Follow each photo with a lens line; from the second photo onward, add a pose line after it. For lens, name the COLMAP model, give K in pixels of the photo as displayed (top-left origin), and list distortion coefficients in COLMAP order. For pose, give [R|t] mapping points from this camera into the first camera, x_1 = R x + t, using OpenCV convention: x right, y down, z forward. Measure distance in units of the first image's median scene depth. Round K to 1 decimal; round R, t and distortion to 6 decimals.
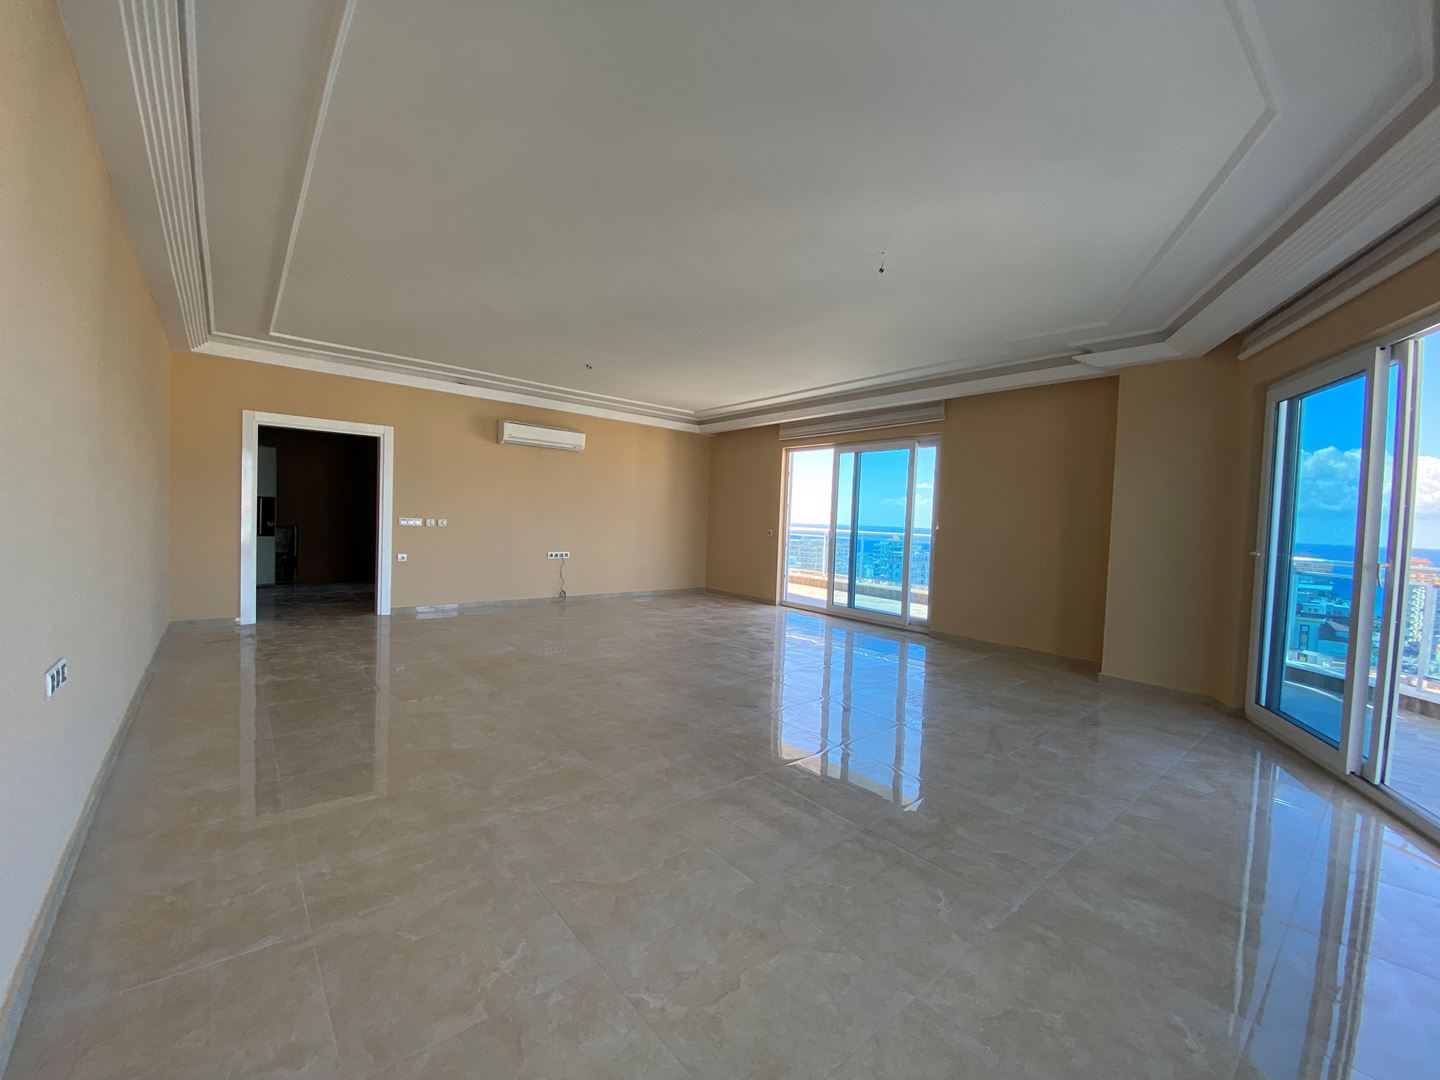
lens RADIAL K [[587.2, 0, 718.6], [0, 587.2, 543.5], [0, 0, 1]] dist [0.015391, -0.018047]
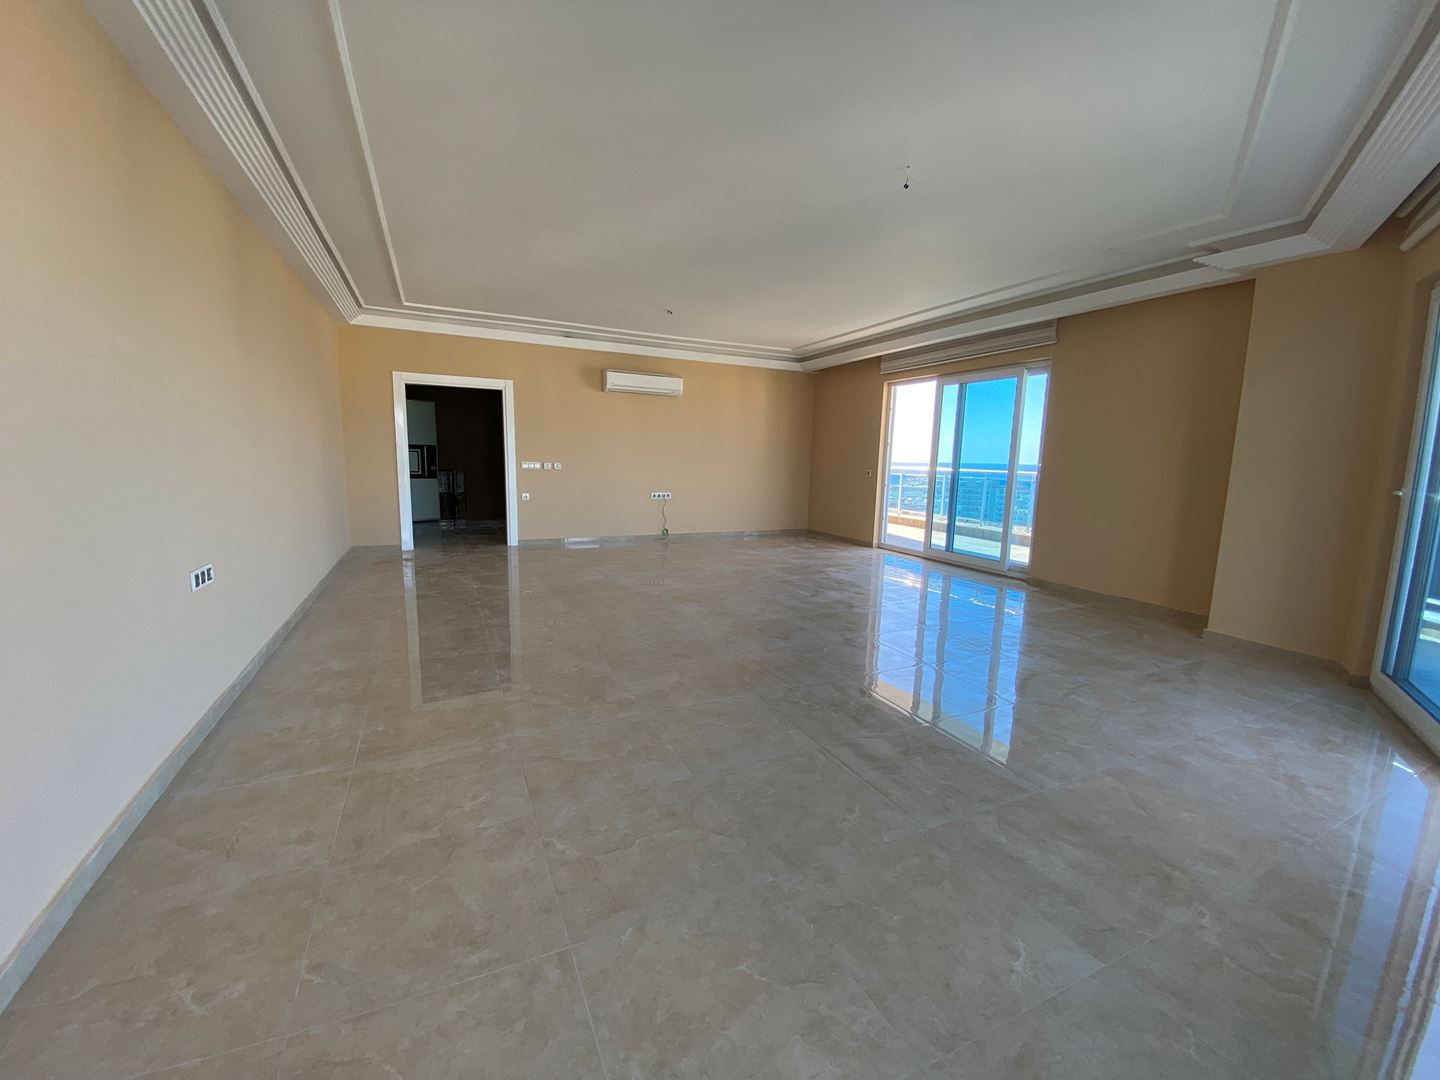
lens RADIAL K [[587.2, 0, 719.5], [0, 587.2, 542.9], [0, 0, 1]] dist [0.015391, -0.018047]
pose [[0.967569, 0.022504, -0.251604, 0.121941], [0.002117, 0.995267, 0.097160, 0.003677], [0.252600, -0.094541, 0.962941, -0.014367]]
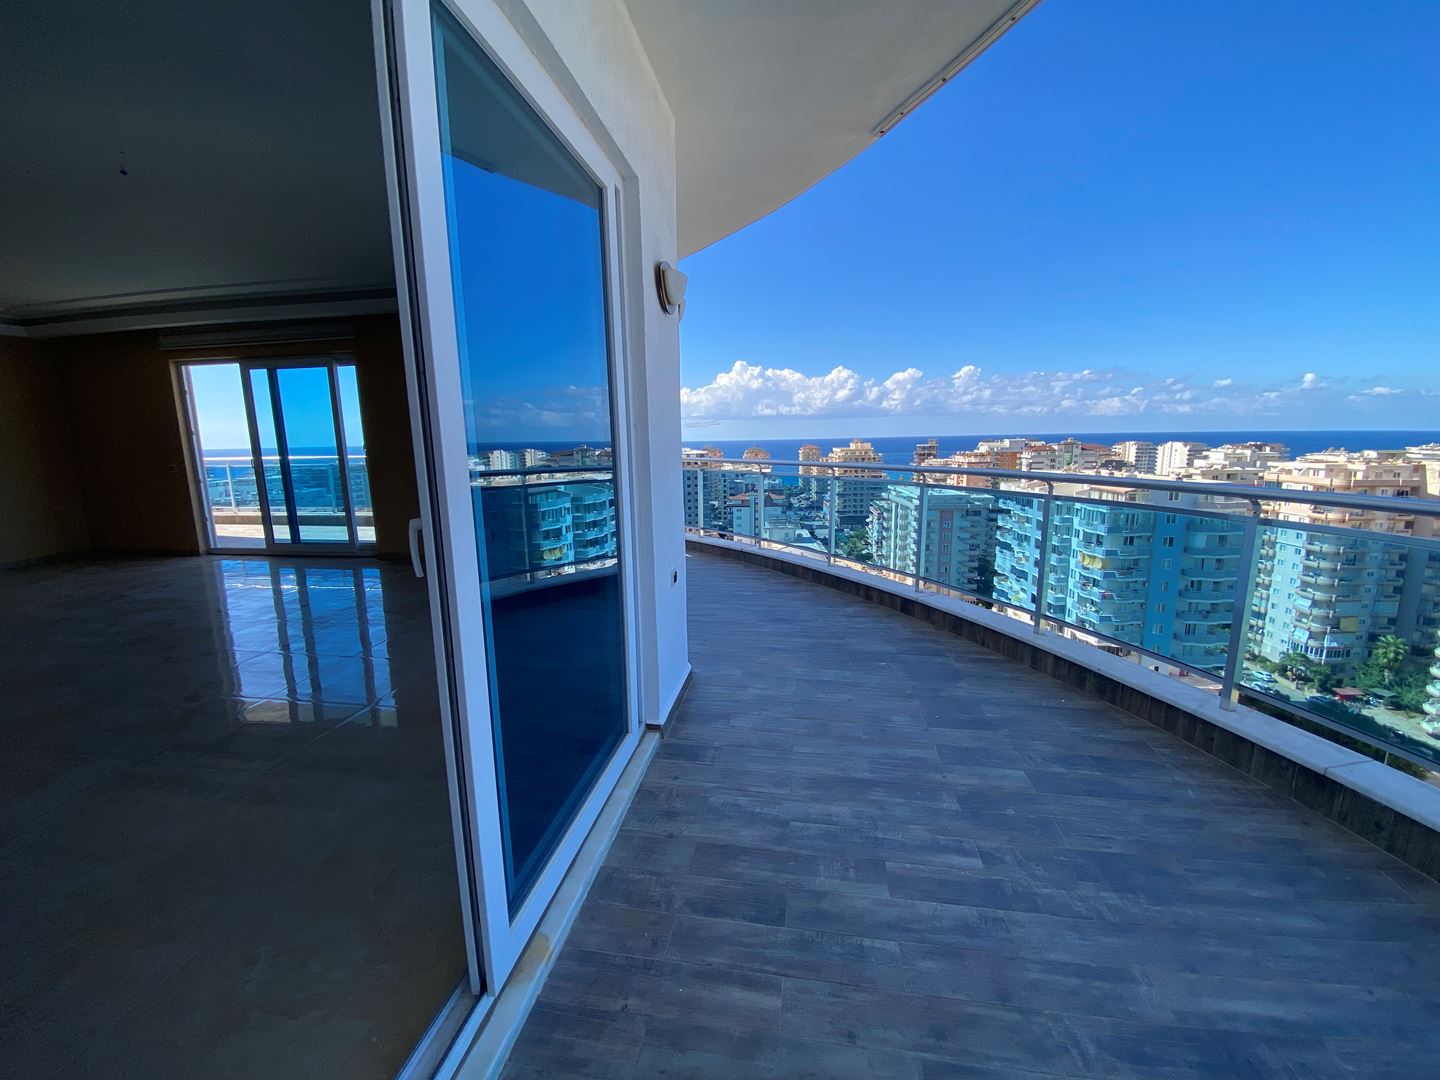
lens RADIAL K [[587.2, 0, 706.6], [0, 587.2, 536.9], [0, 0, 1]] dist [0.015391, -0.018047]
pose [[0.760959, -0.161831, 0.628294, 0.158970], [0.078497, 0.984243, 0.158441, 0.005732], [-0.644034, -0.071248, 0.761672, -0.137874]]
